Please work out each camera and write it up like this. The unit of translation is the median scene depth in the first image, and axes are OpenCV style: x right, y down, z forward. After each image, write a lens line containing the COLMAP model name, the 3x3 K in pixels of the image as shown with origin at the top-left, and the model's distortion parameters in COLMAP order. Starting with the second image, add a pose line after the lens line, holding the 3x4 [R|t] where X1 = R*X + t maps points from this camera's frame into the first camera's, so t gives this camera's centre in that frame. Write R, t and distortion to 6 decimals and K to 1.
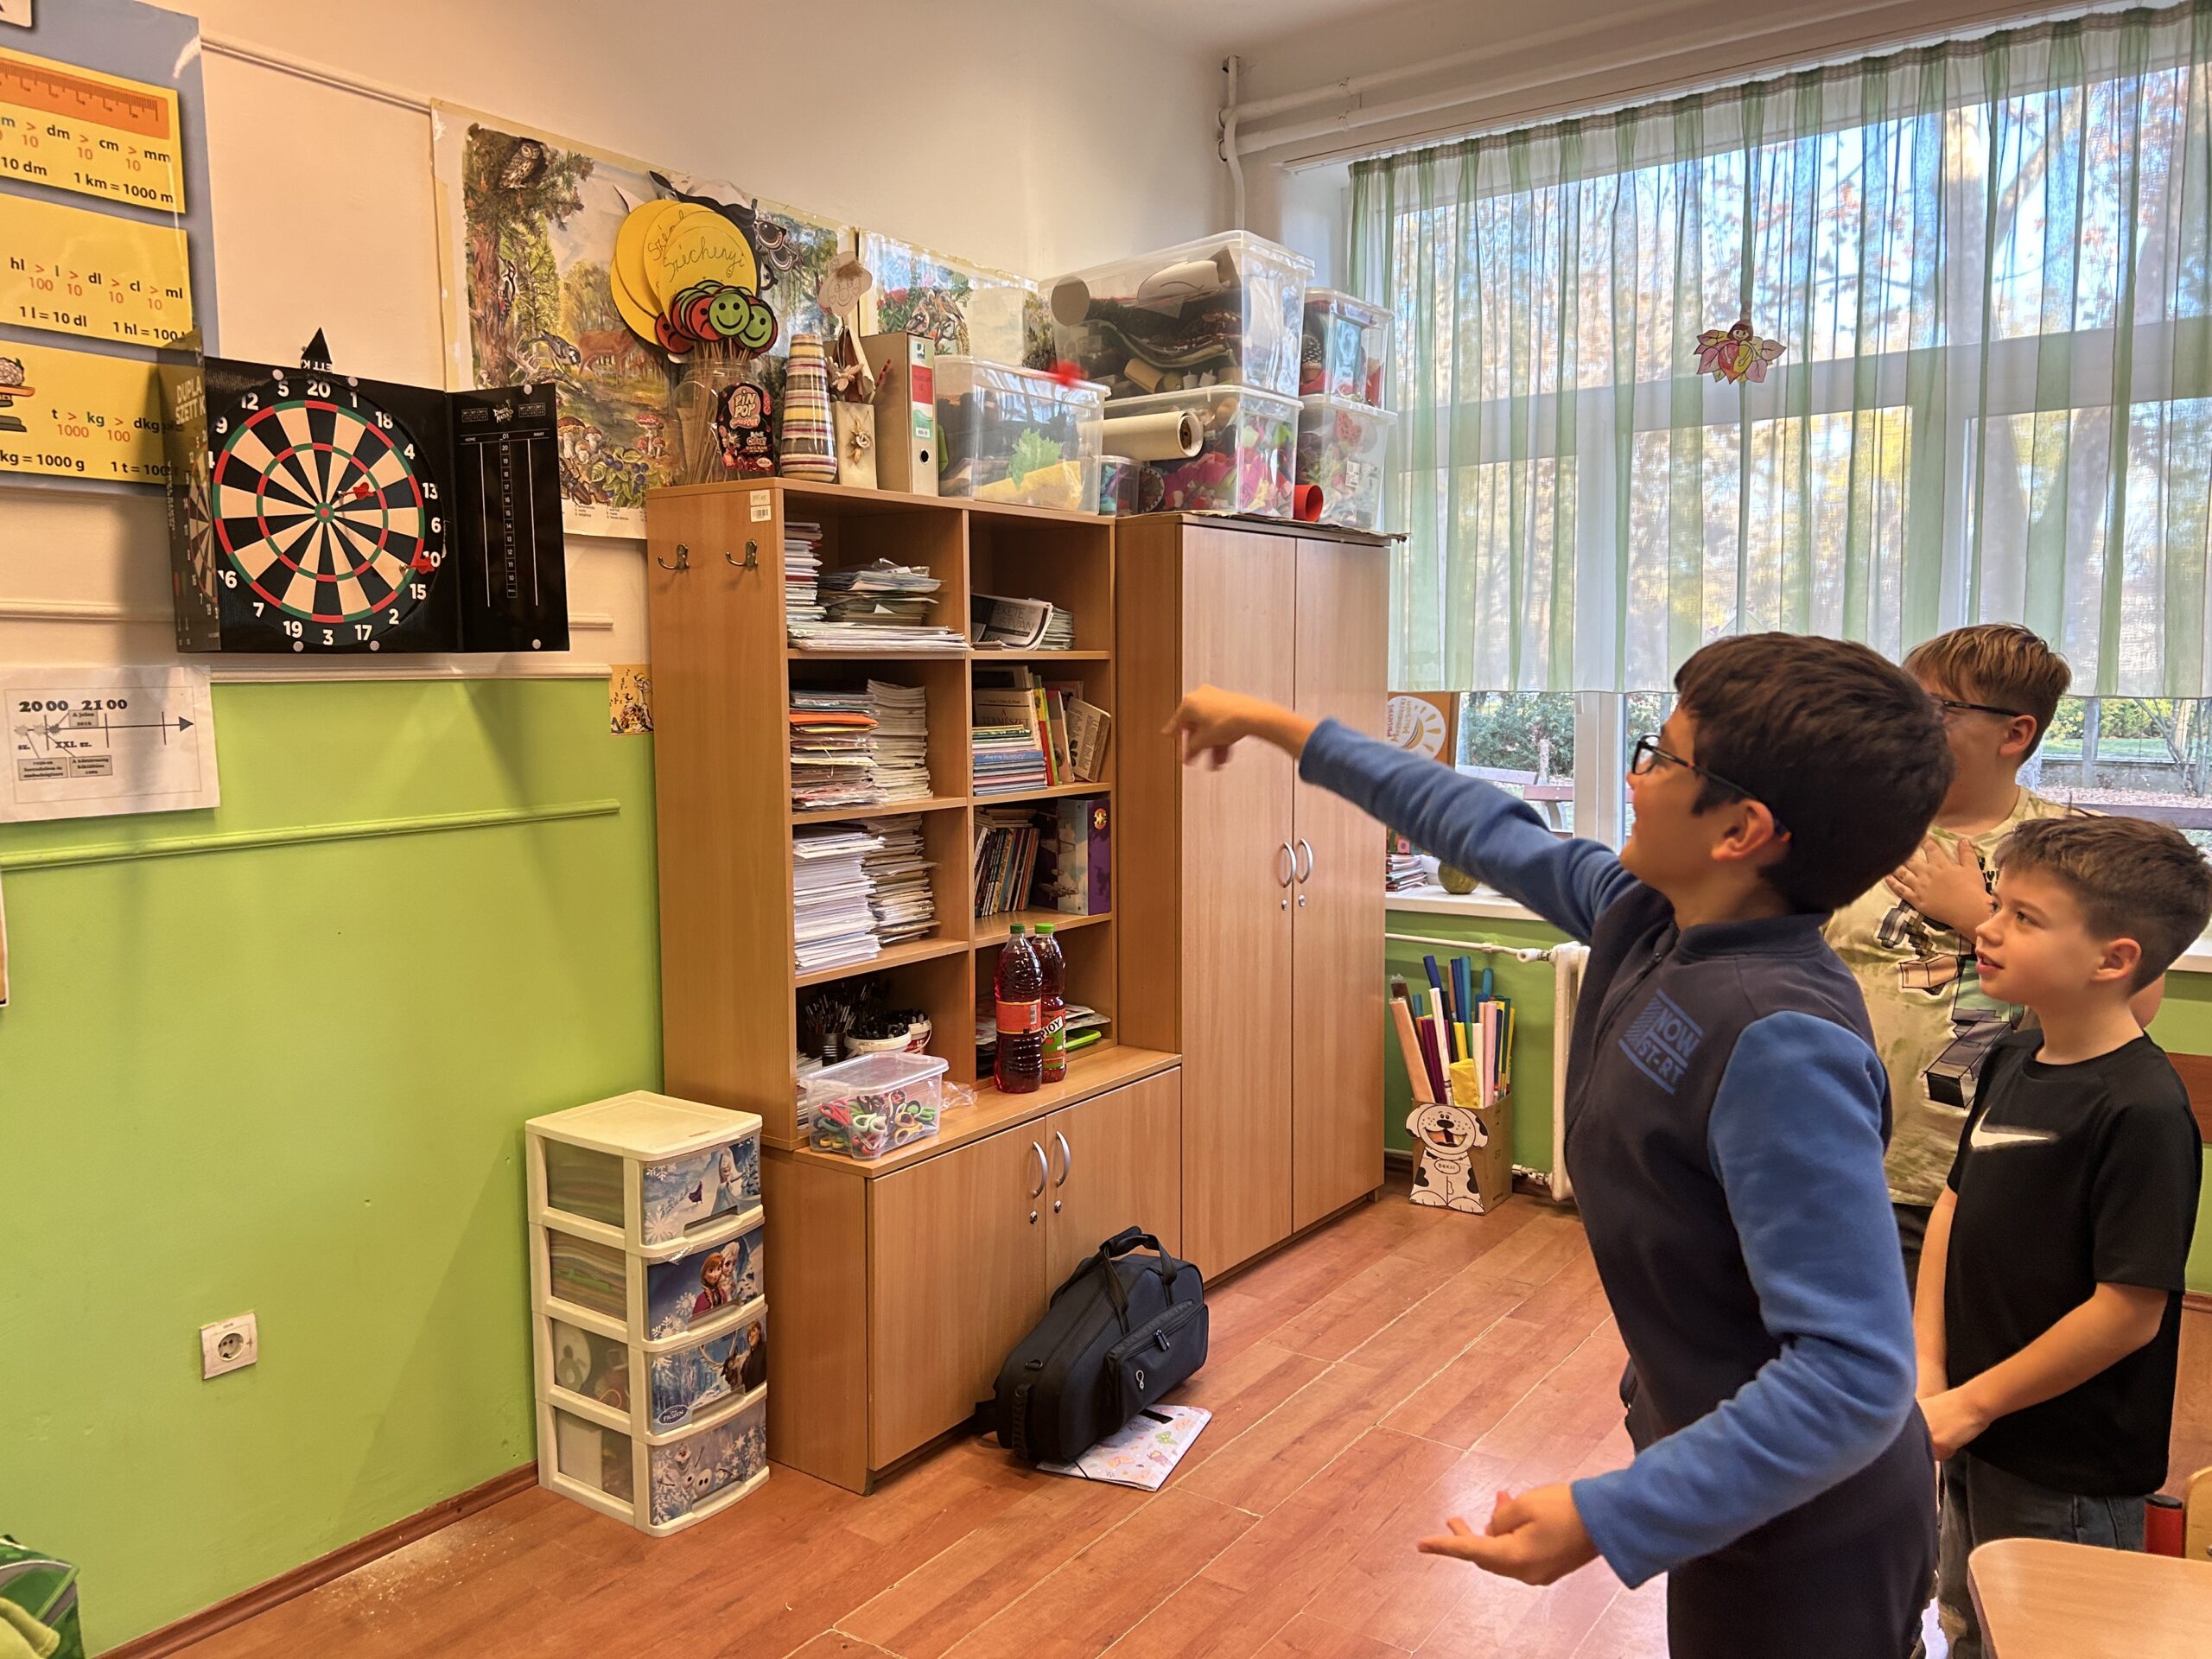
lens RADIAL K [[1655.8, 0, 1106.0], [0, 1655.8, 829.5], [0, 0, 1]] dist [0.144499, -0.131151]
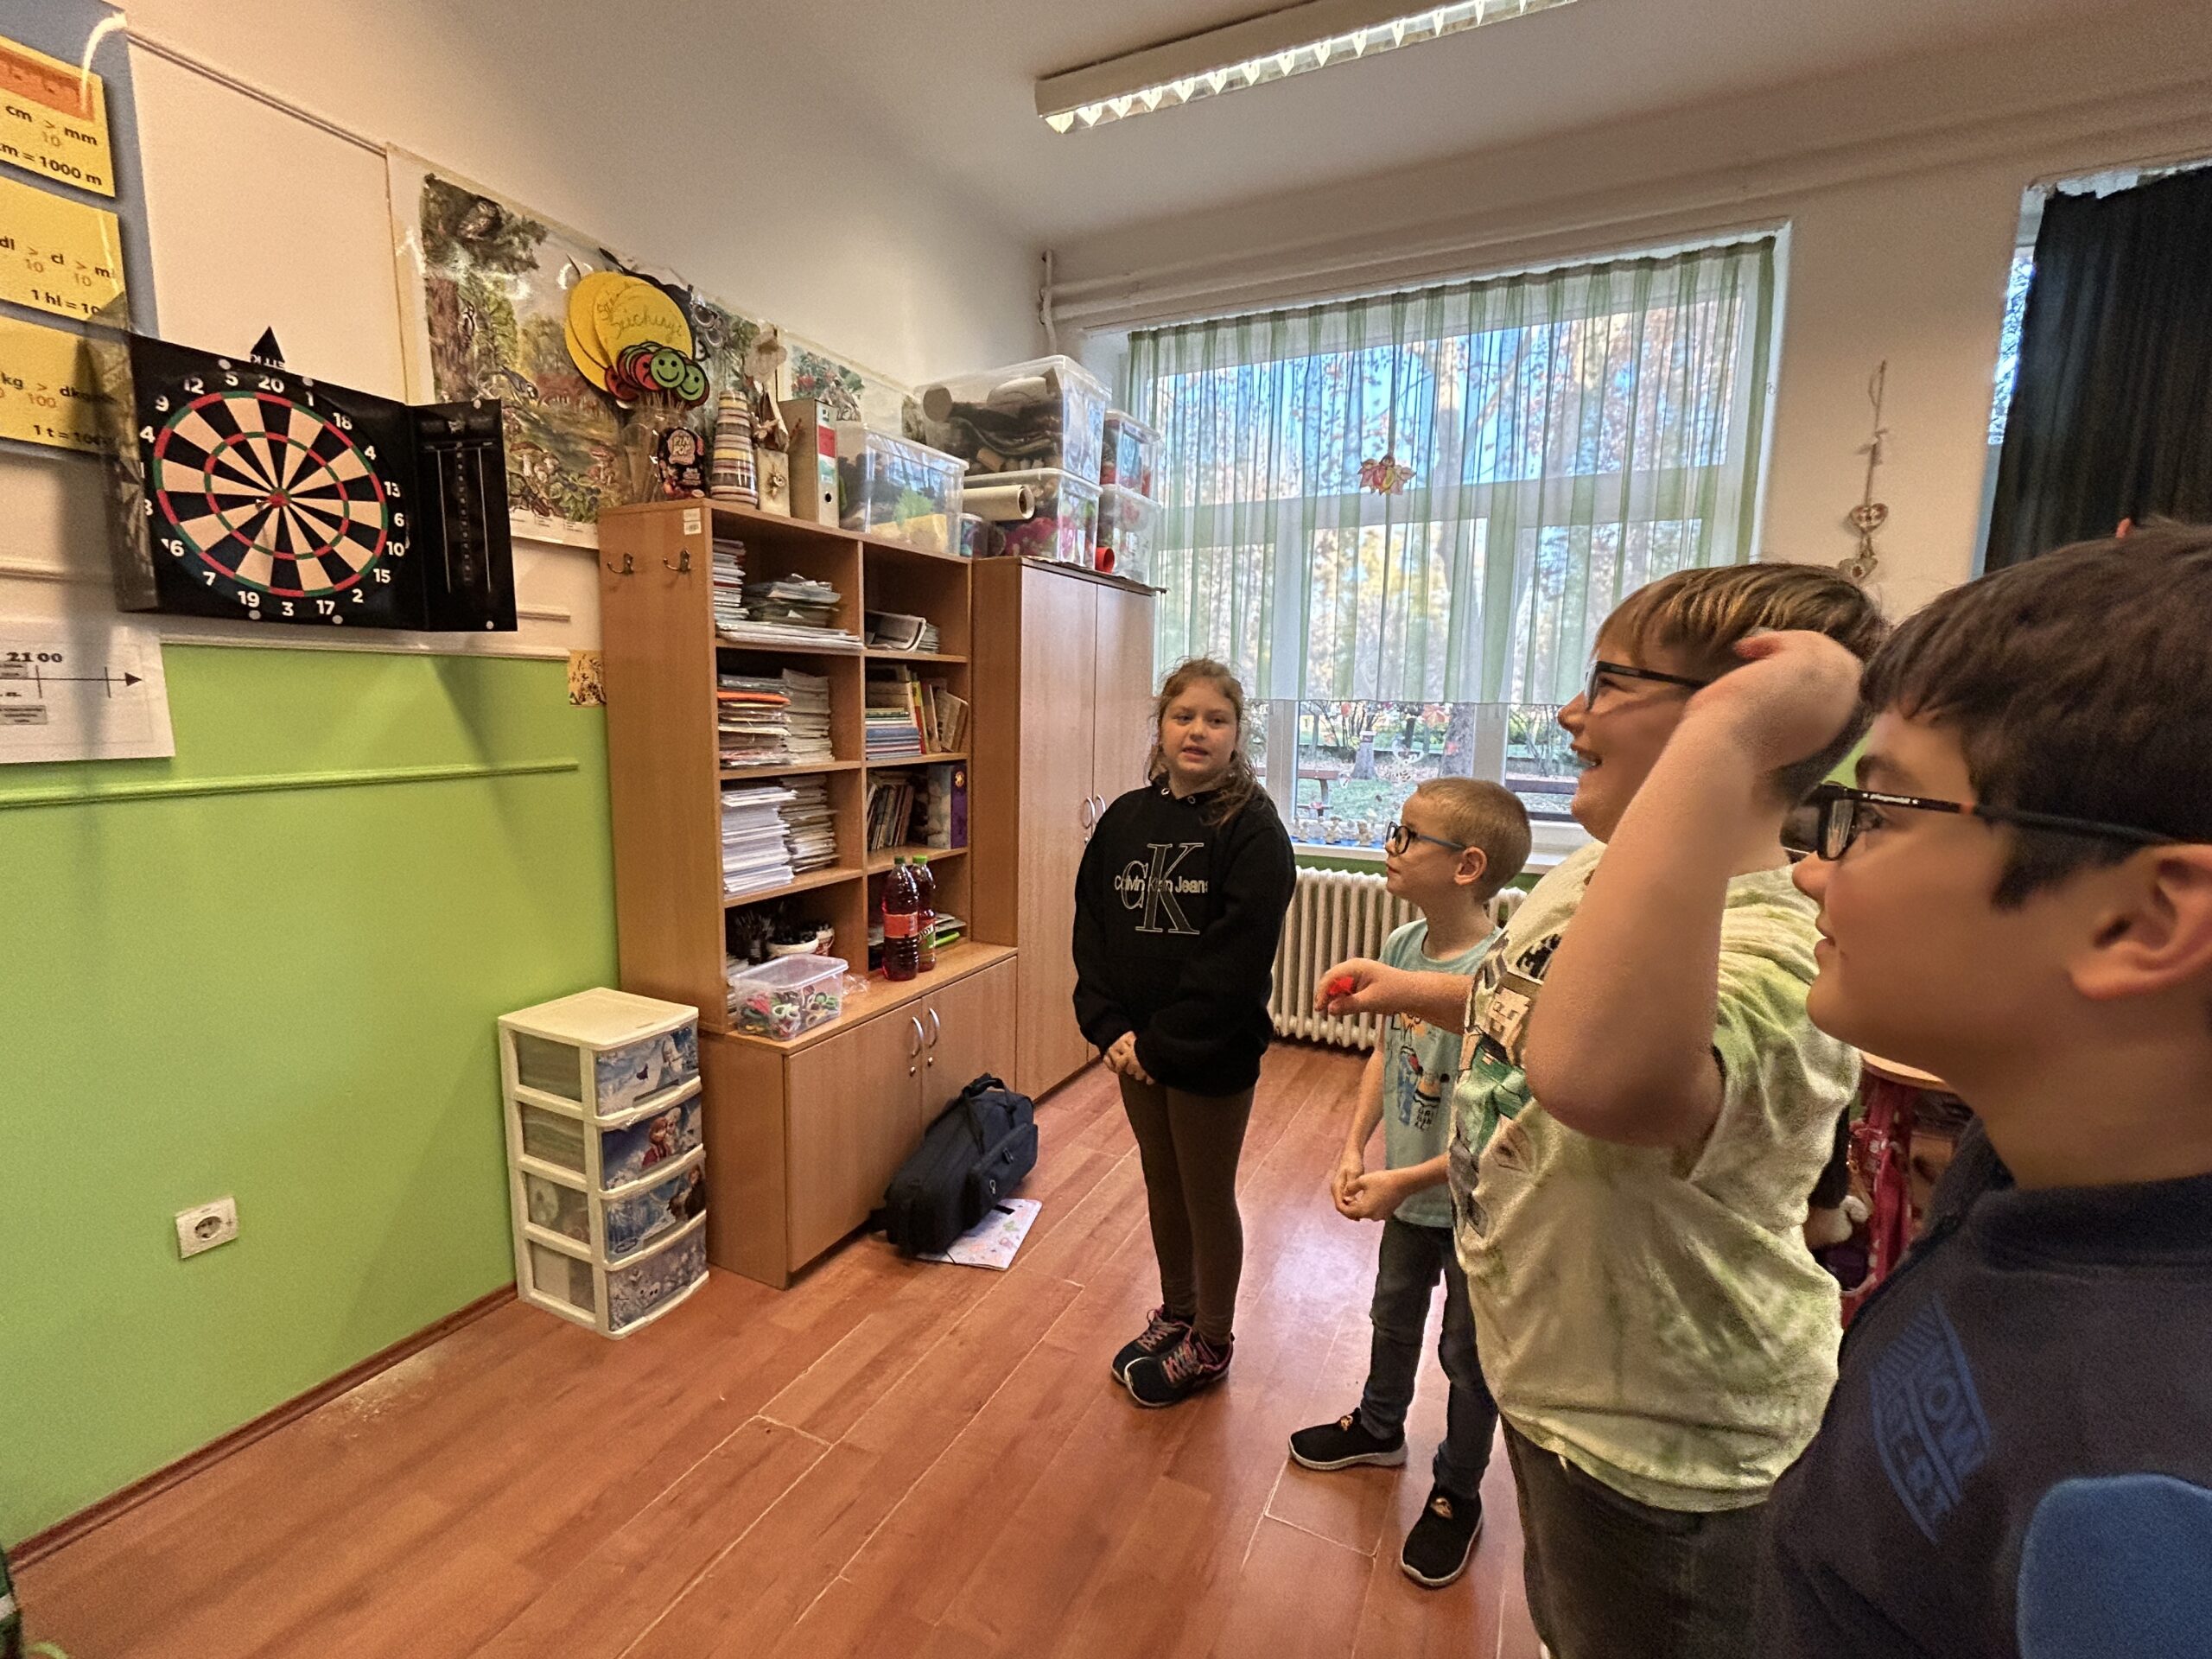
lens RADIAL K [[992.5, 0, 1106.0], [0, 992.5, 829.5], [0, 0, 1]] dist [0.012471, 0.000898]
pose [[0.986254, 0.002388, 0.165217, -0.024619], [-0.009008, 0.999186, 0.039328, 0.002332], [-0.164988, -0.040275, 0.985473, 0.205037]]
